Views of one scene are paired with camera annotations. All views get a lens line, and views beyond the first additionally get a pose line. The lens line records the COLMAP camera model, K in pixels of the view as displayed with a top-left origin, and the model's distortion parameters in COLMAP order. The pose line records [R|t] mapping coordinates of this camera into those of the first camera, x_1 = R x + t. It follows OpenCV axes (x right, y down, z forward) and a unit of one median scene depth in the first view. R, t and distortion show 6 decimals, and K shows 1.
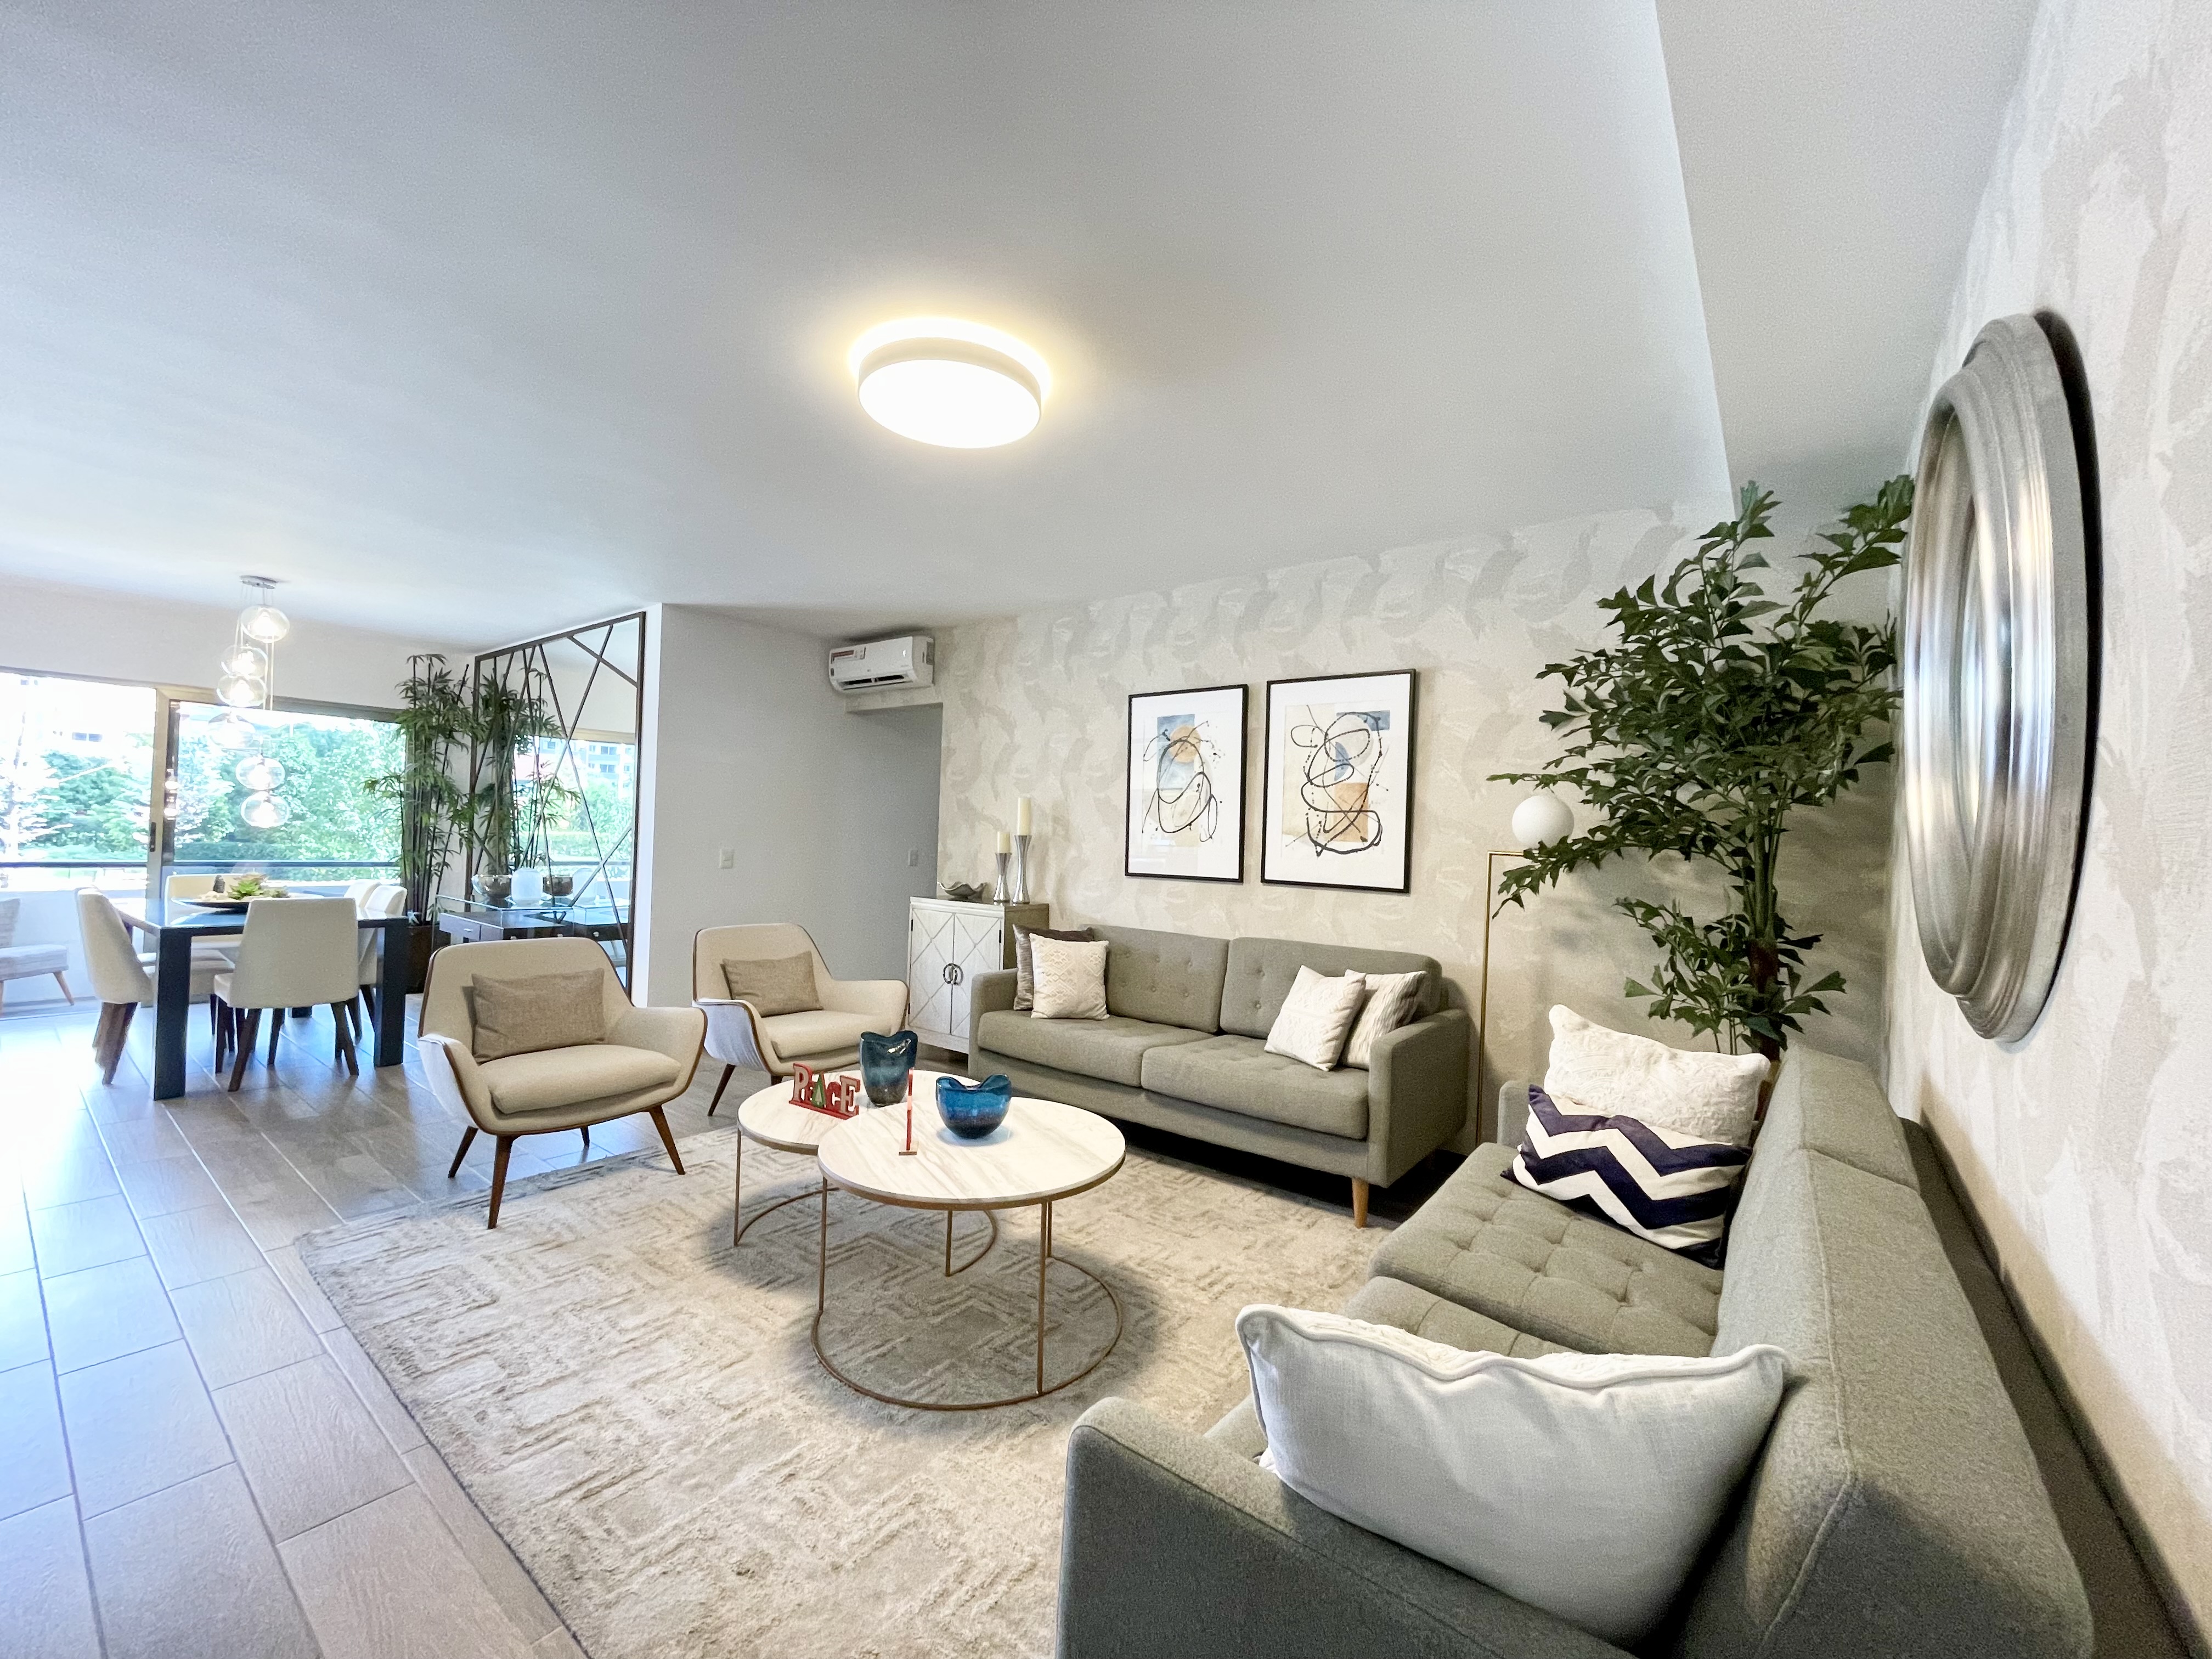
lens RADIAL K [[892.9, 0, 1112.1], [0, 892.9, 827.6], [0, 0, 1]] dist [-0.001406, 0.000195]
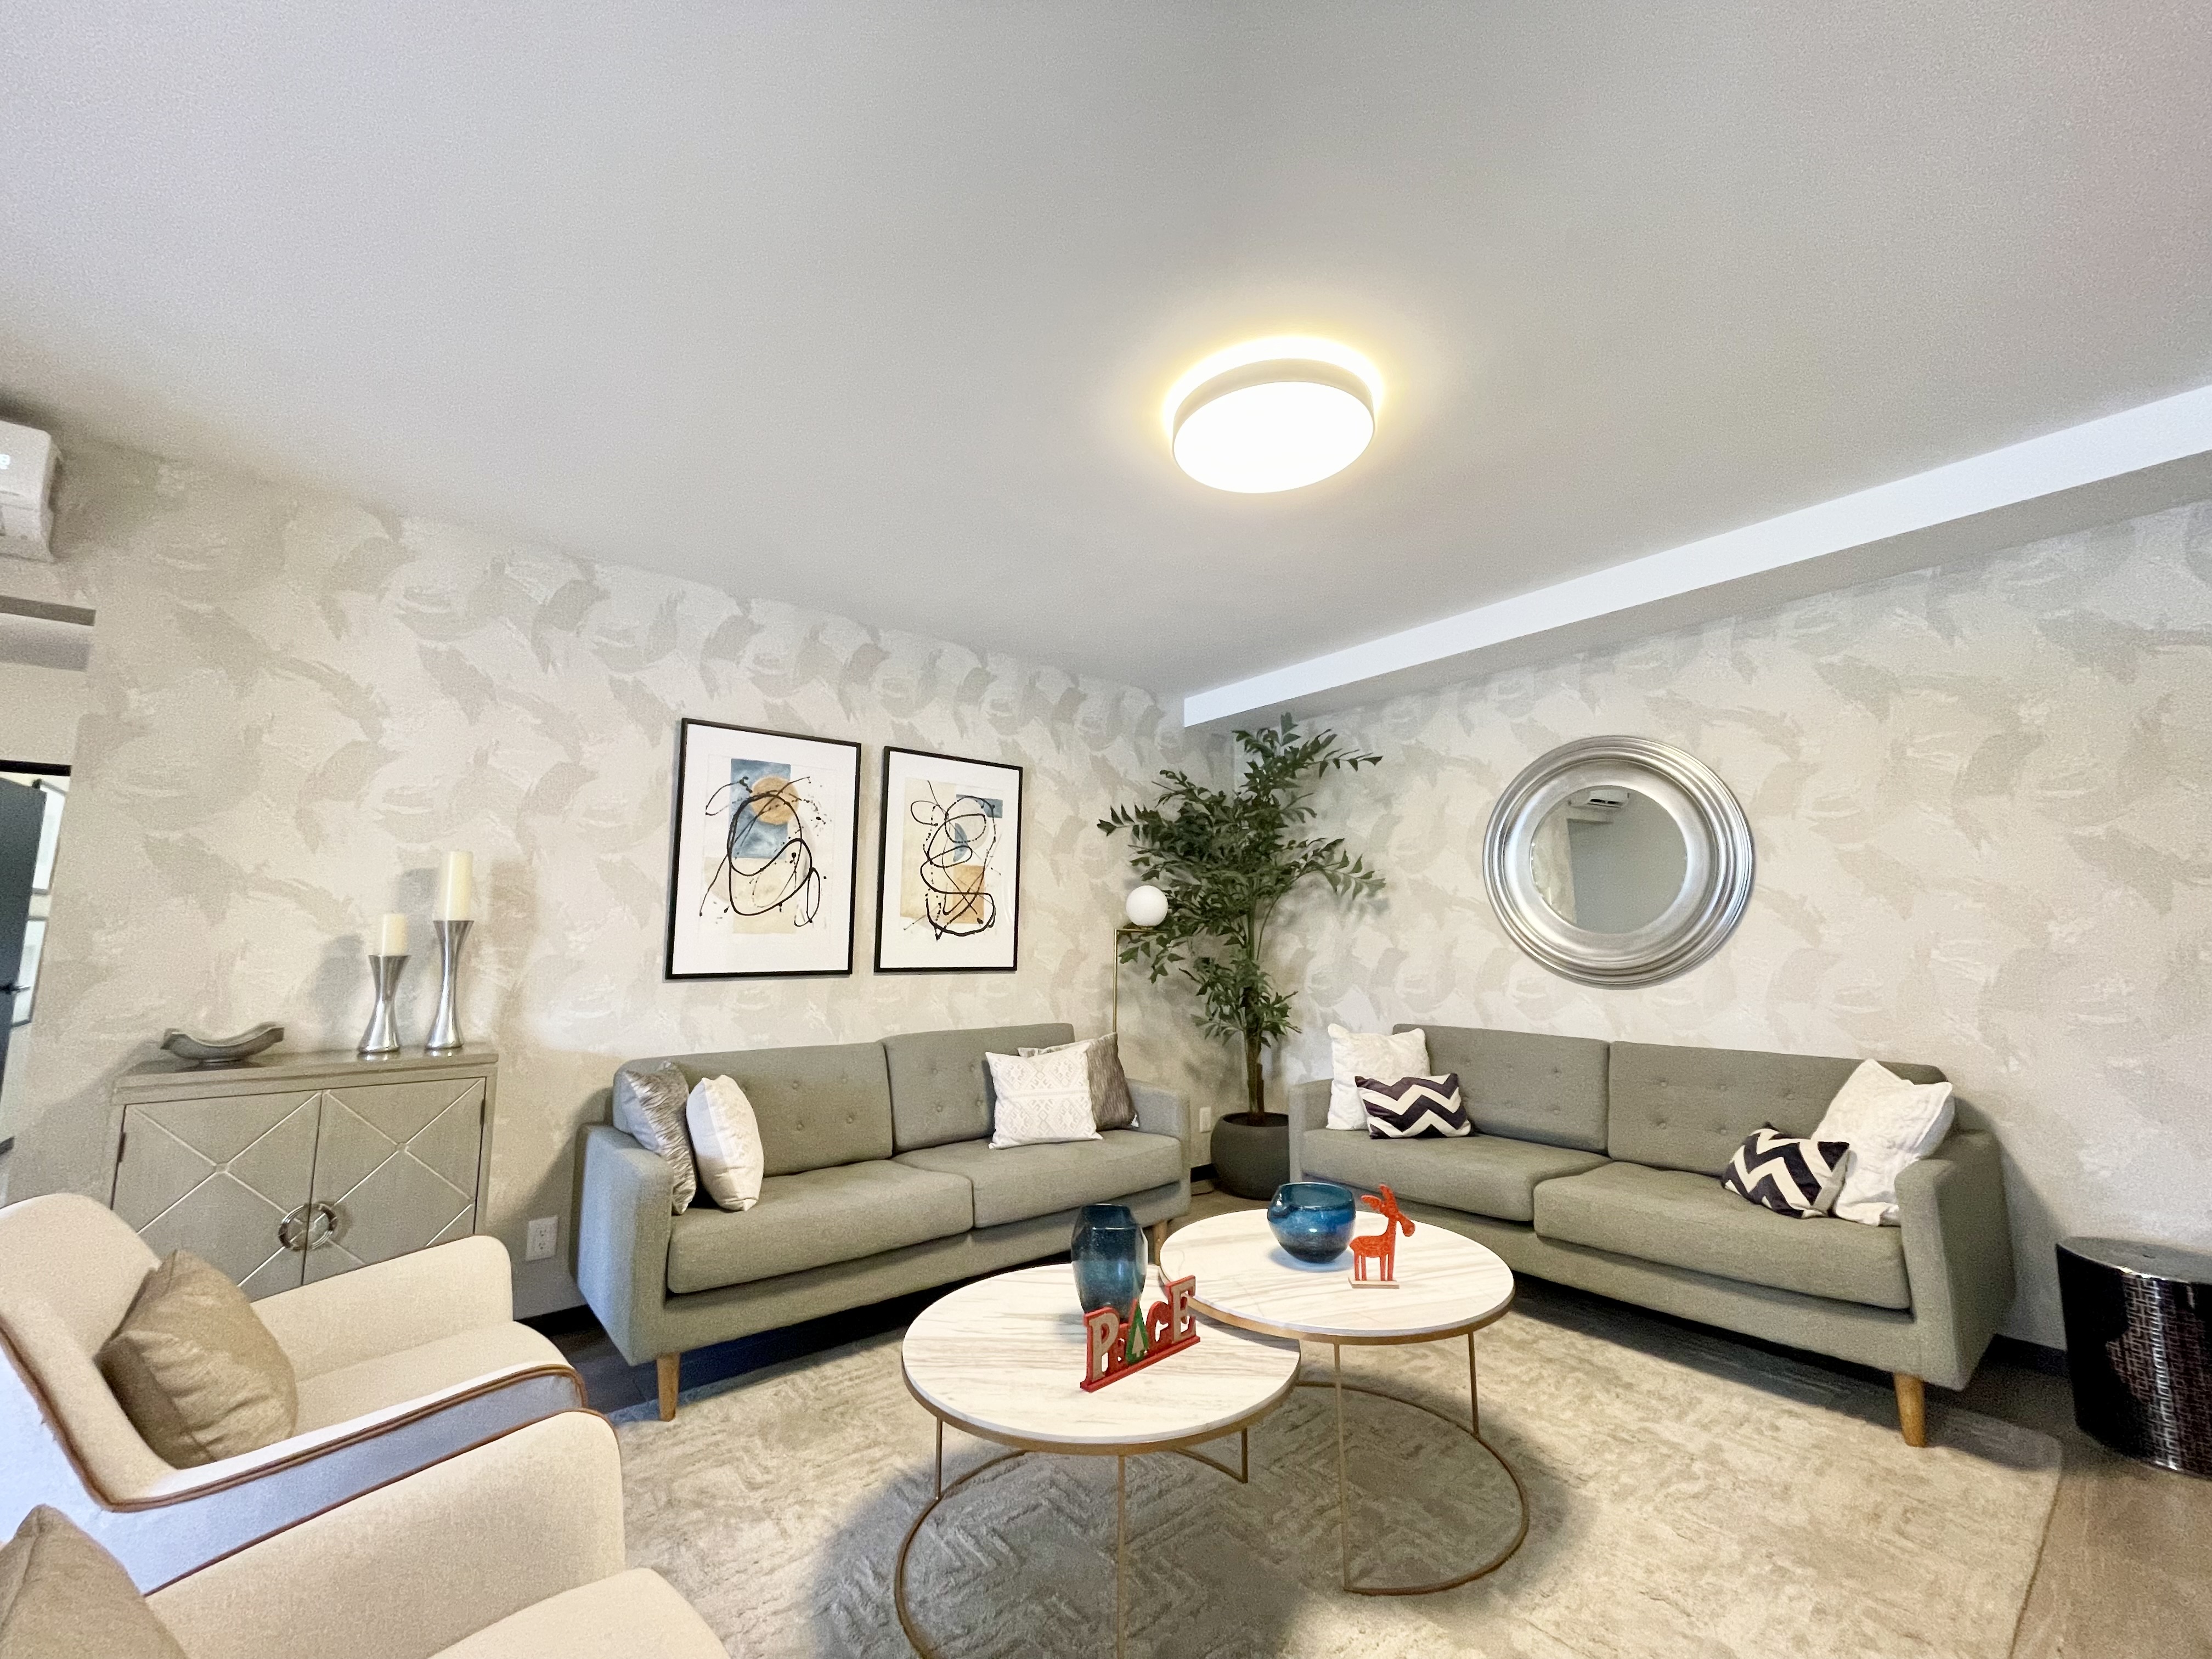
lens RADIAL K [[892.9, 0, 1112.1], [0, 892.9, 827.6], [0, 0, 1]] dist [-0.001406, 0.000195]
pose [[0.223062, 0.088049, 0.970820, -0.658967], [-0.006838, 0.996029, -0.088765, -0.003514], [-0.974780, 0.013161, 0.222778, 0.590526]]
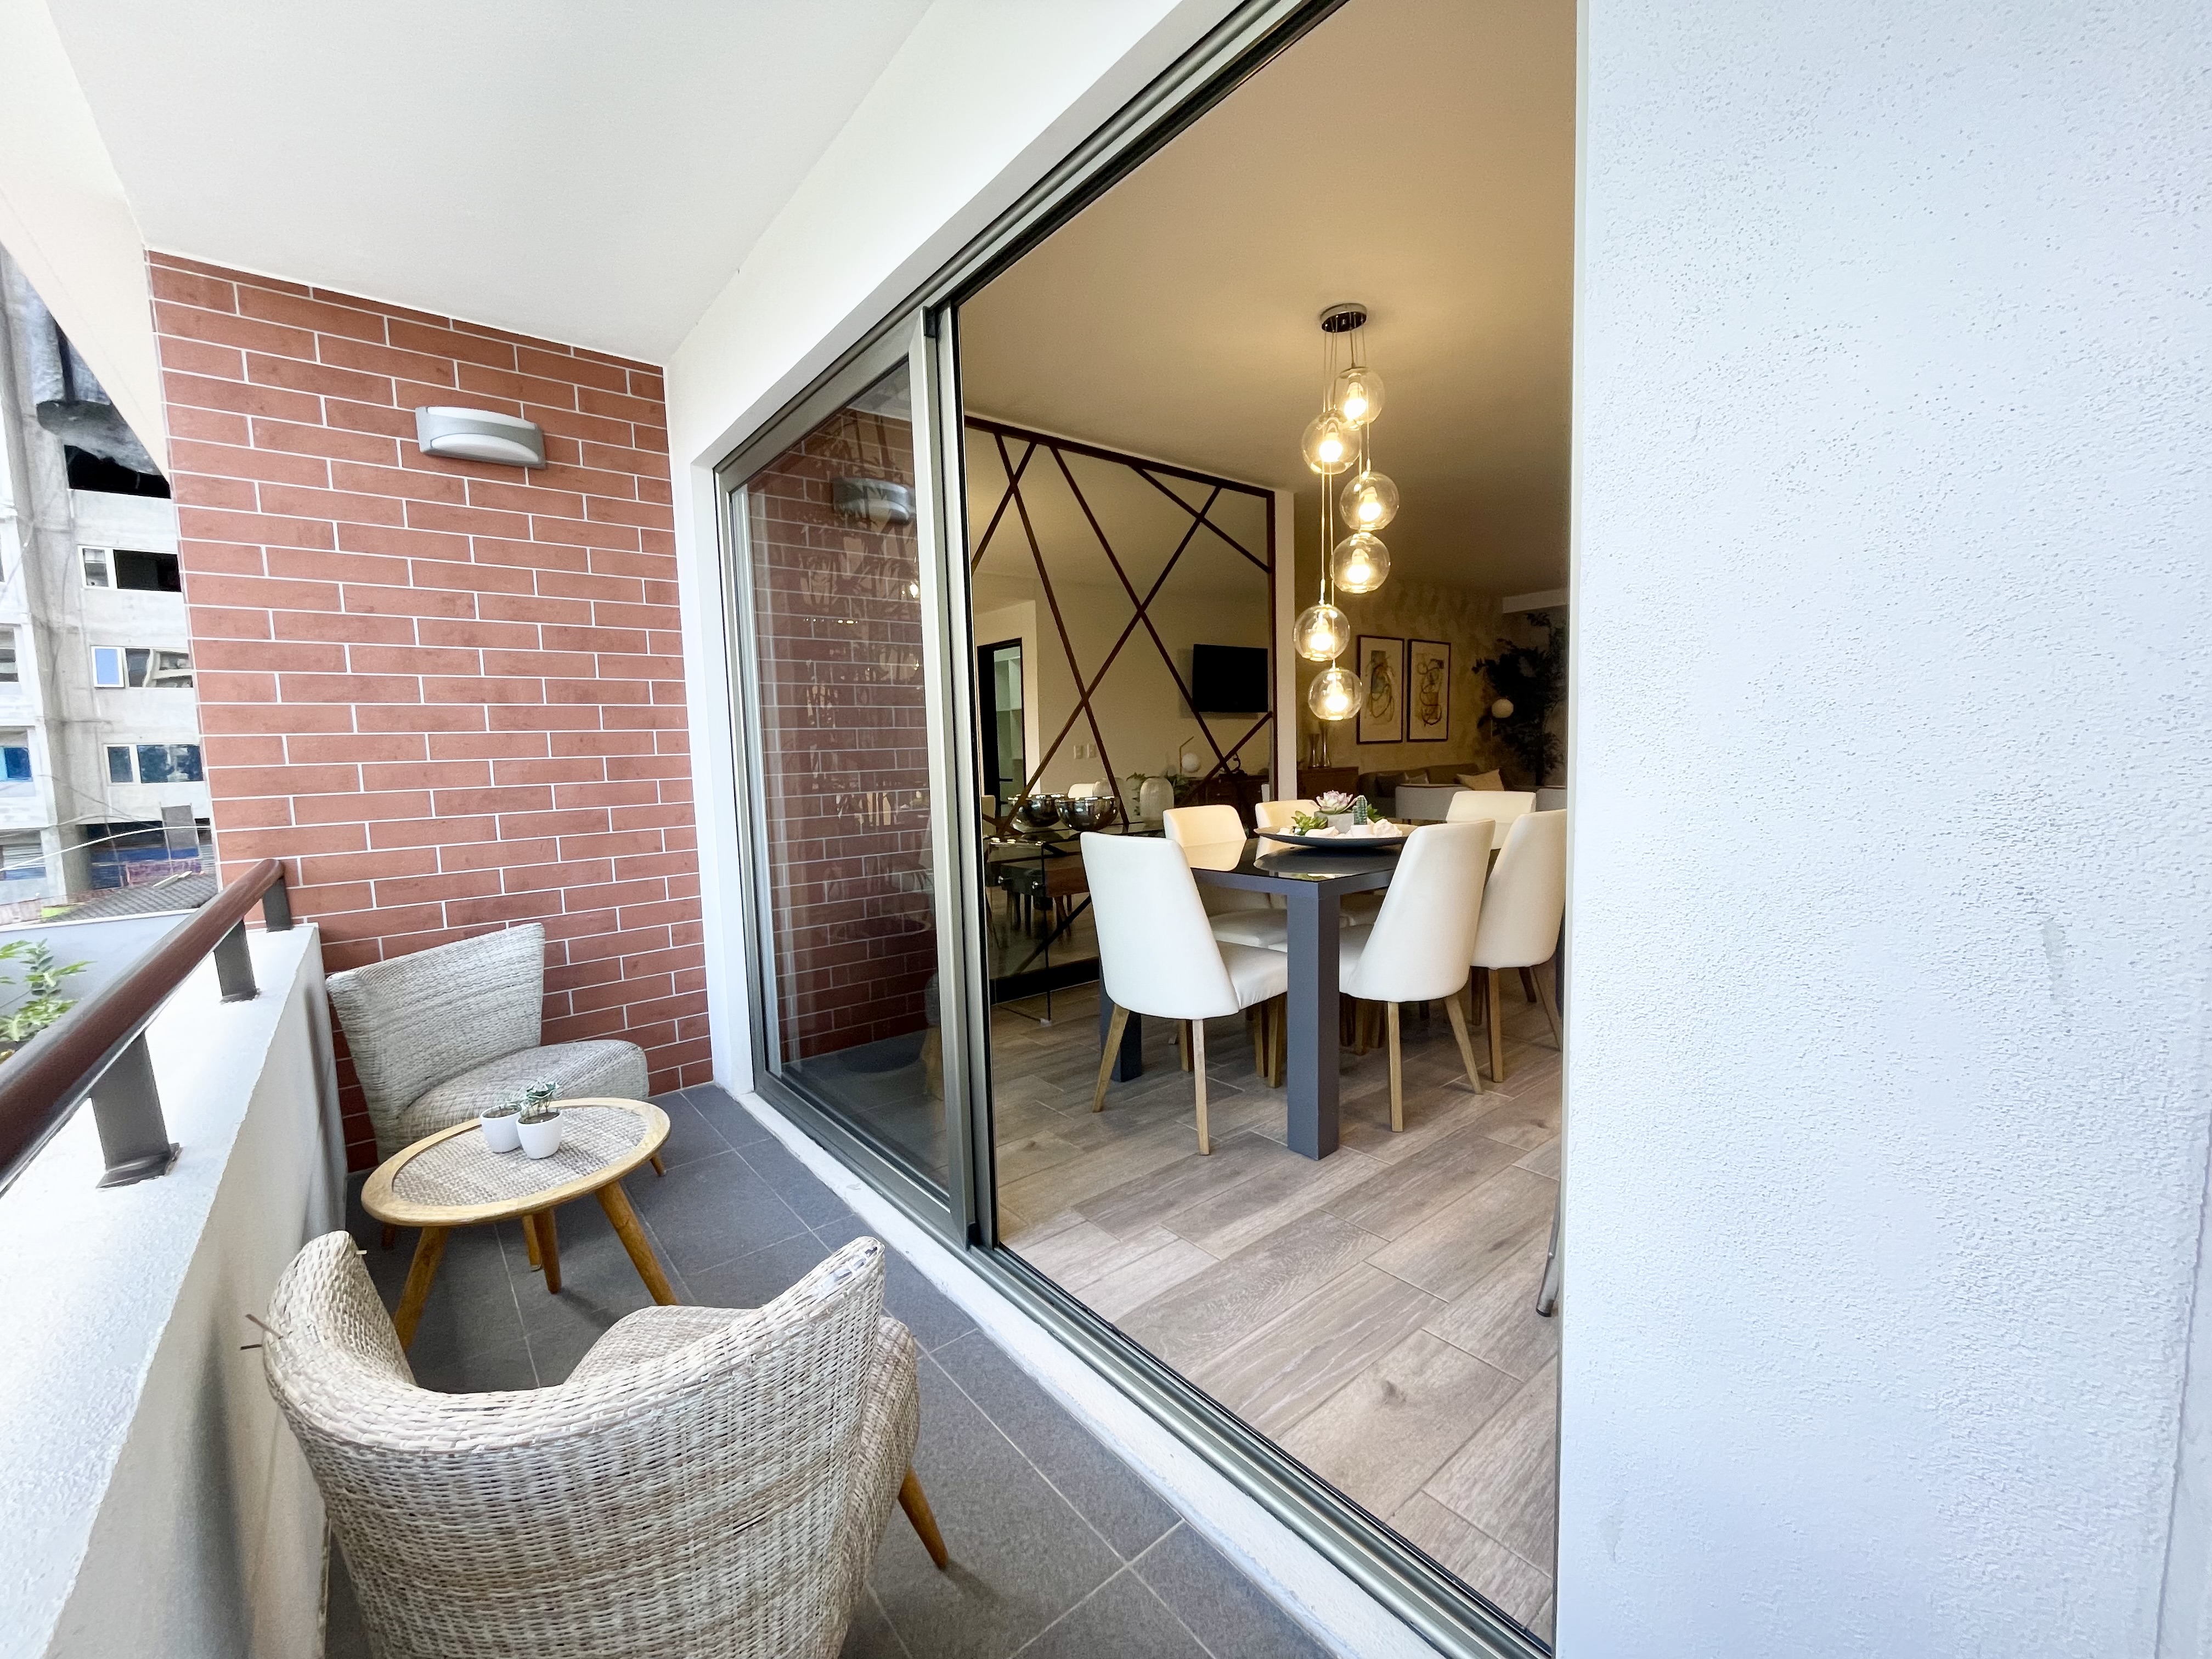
lens RADIAL K [[892.9, 0, 1112.1], [0, 892.9, 827.6], [0, 0, 1]] dist [-0.001406, 0.000195]
pose [[0.226410, -0.128270, 0.965549, -1.979643], [0.022757, 0.991717, 0.126410, -0.014999], [-0.973766, -0.006647, 0.227454, 1.217864]]
